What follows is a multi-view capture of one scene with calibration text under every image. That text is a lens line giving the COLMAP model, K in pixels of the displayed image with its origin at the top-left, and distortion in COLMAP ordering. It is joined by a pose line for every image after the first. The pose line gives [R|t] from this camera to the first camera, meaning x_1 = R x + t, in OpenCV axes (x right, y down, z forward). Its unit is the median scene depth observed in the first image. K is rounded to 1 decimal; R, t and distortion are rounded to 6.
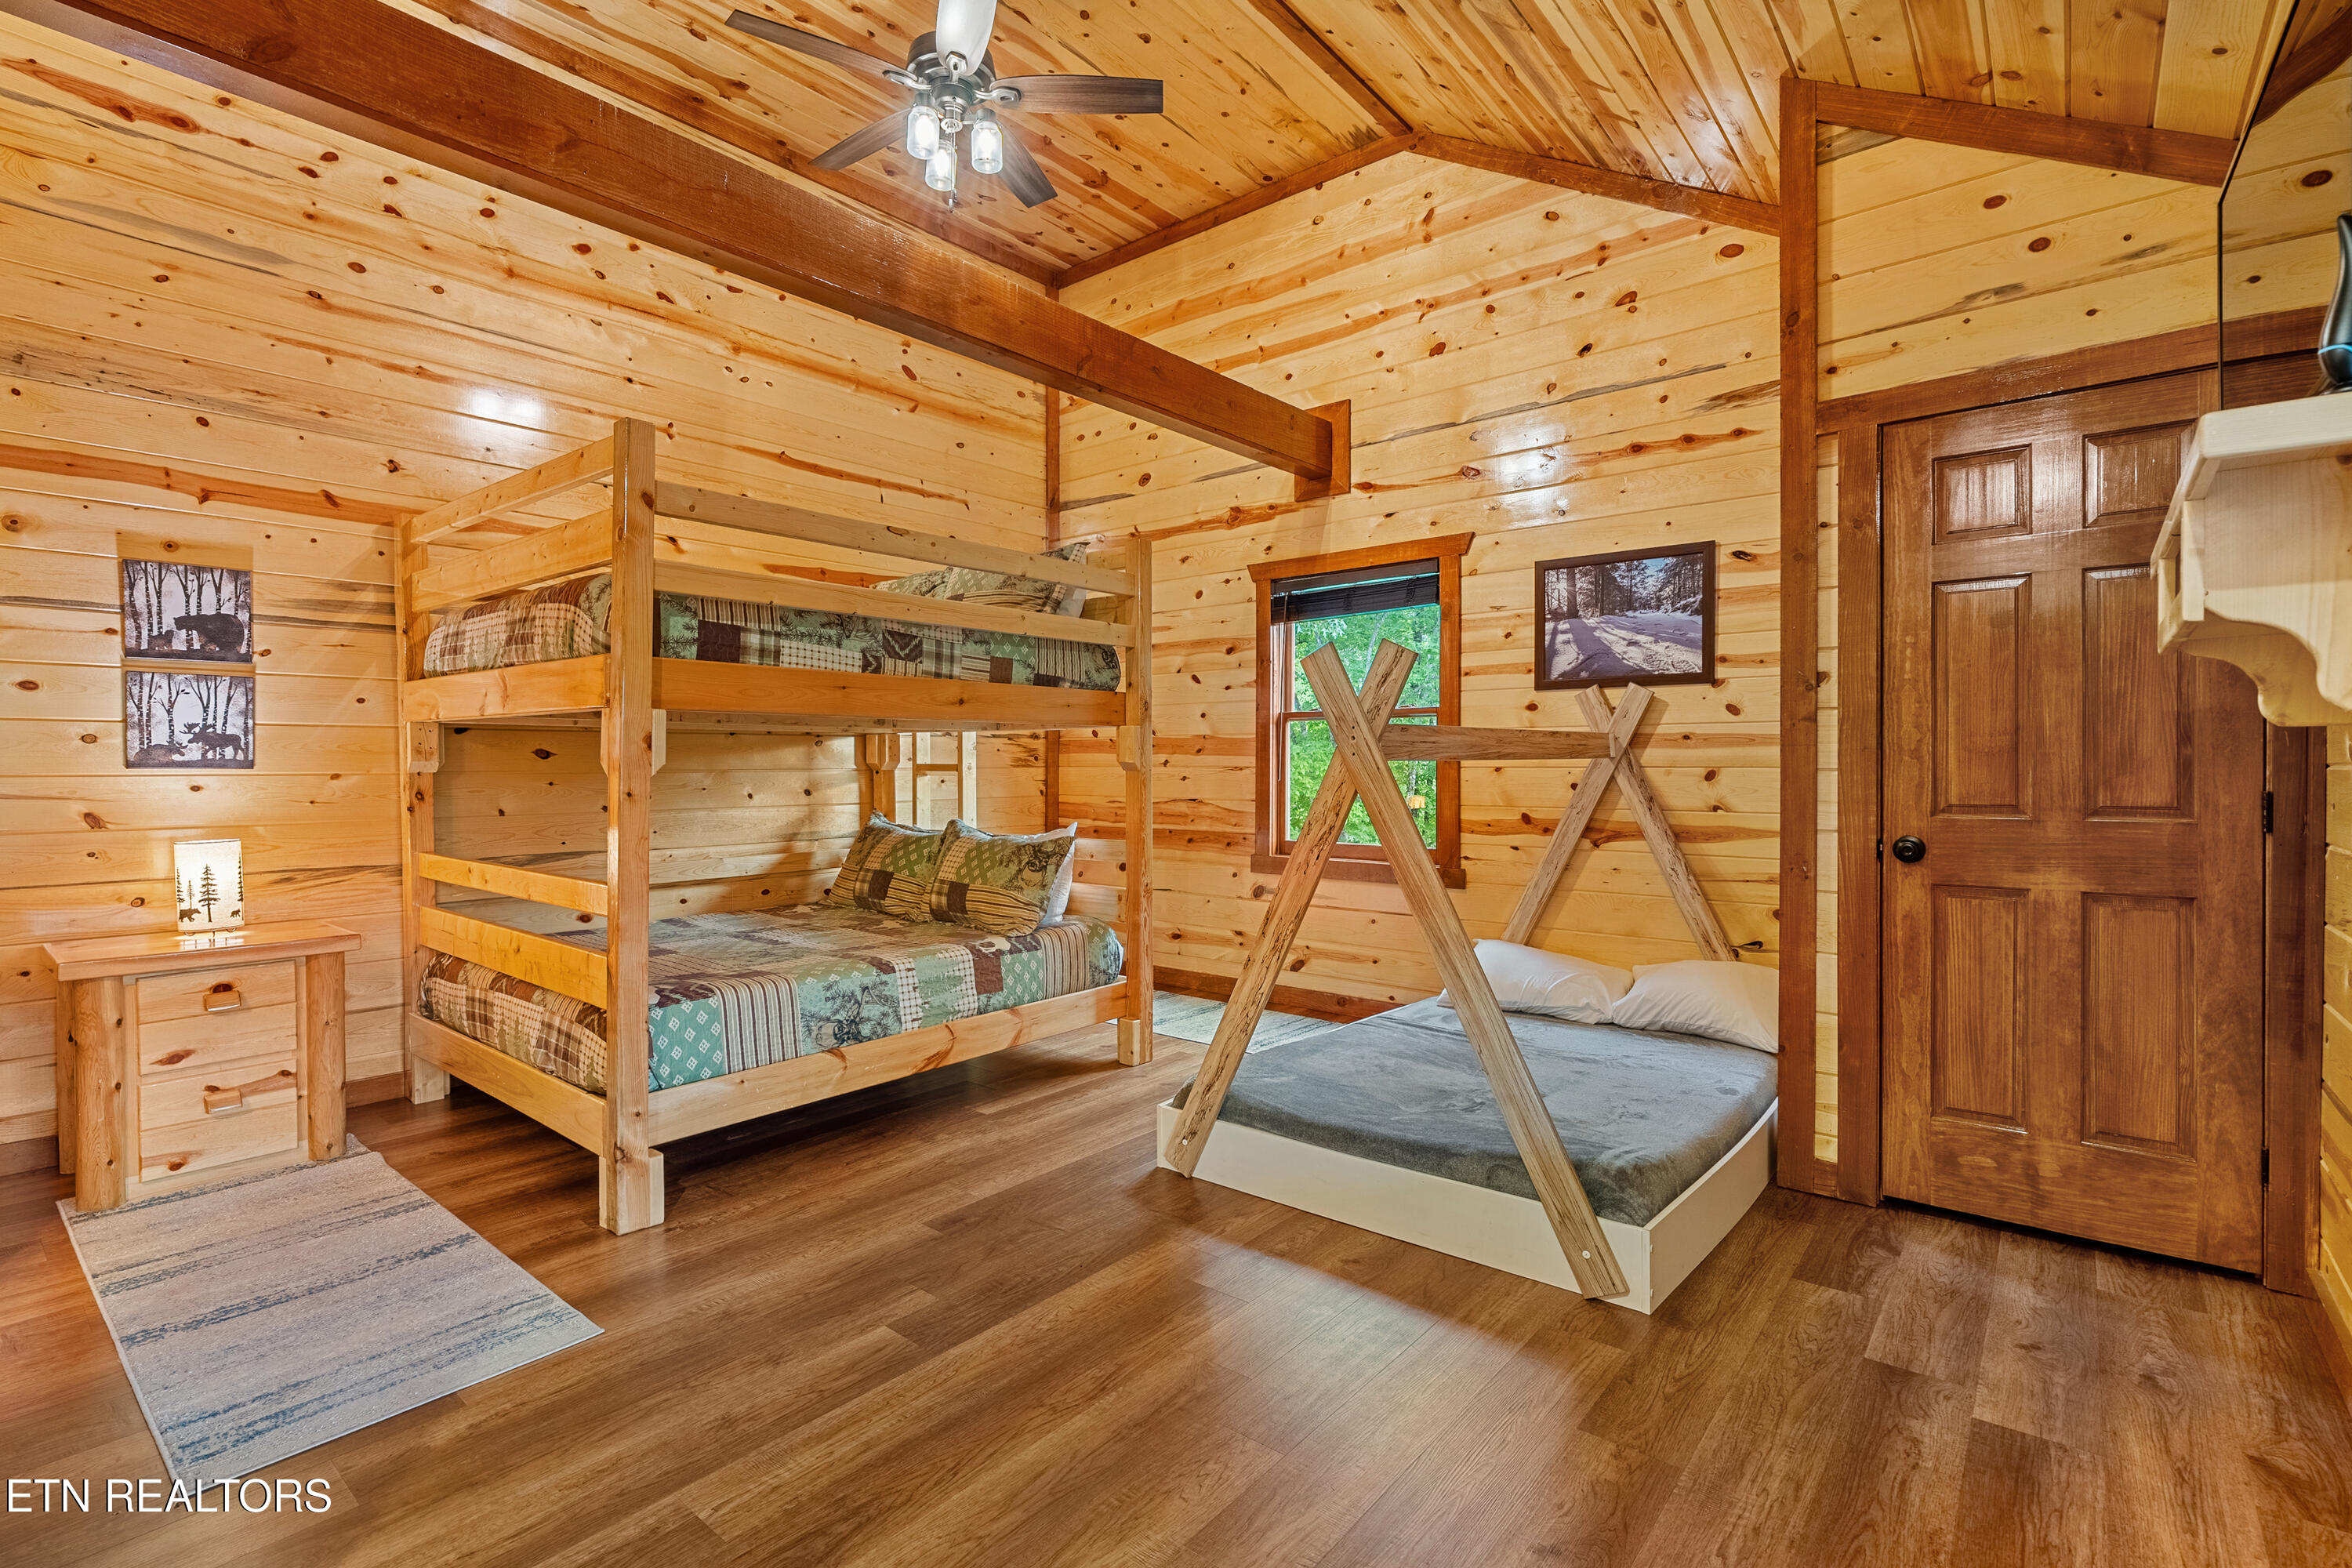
lens RADIAL K [[1088.3, 0, 1171.4], [0, 1088.3, 785.8], [0, 0, 1]] dist [-0.004099, 0.001147]
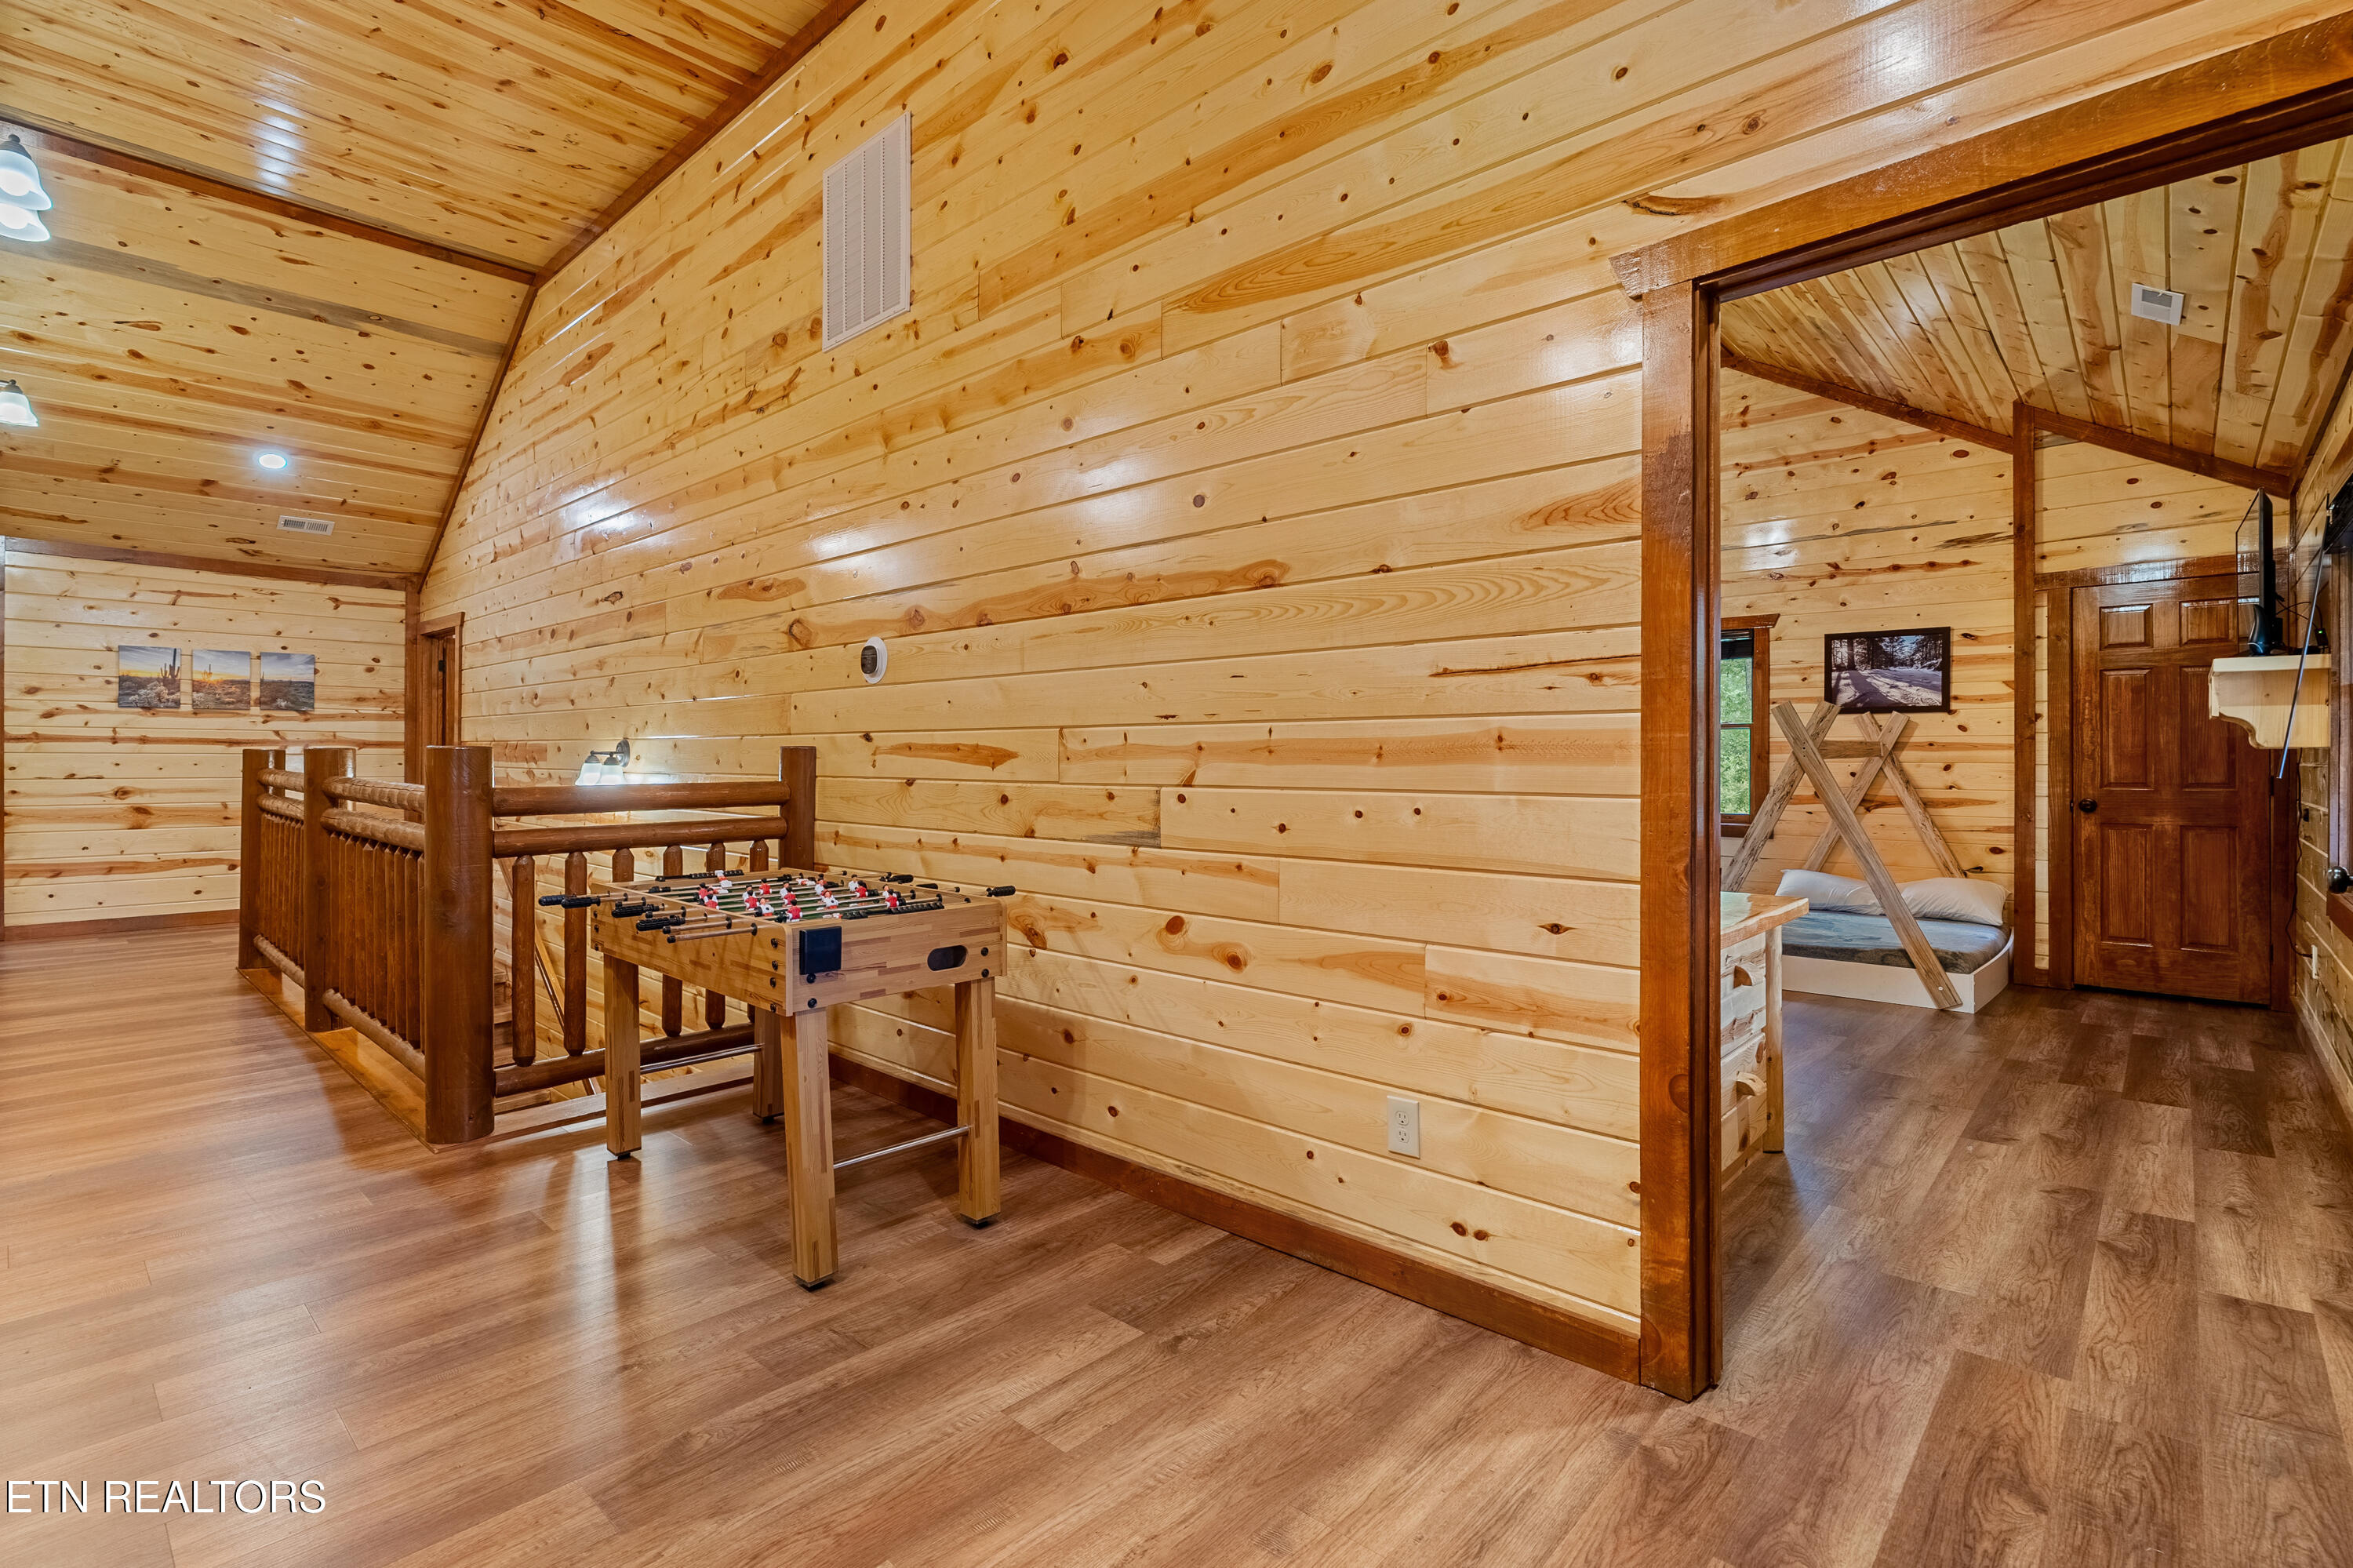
lens RADIAL K [[1088.8, 0, 1180.1], [0, 1088.8, 765.3], [0, 0, 1]] dist [-0.004099, 0.001147]
pose [[0.998991, 0.004229, -0.044702, -0.607883], [-0.004721, 0.999929, -0.010911, 0.010742], [0.044652, 0.011111, 0.998941, -0.720457]]
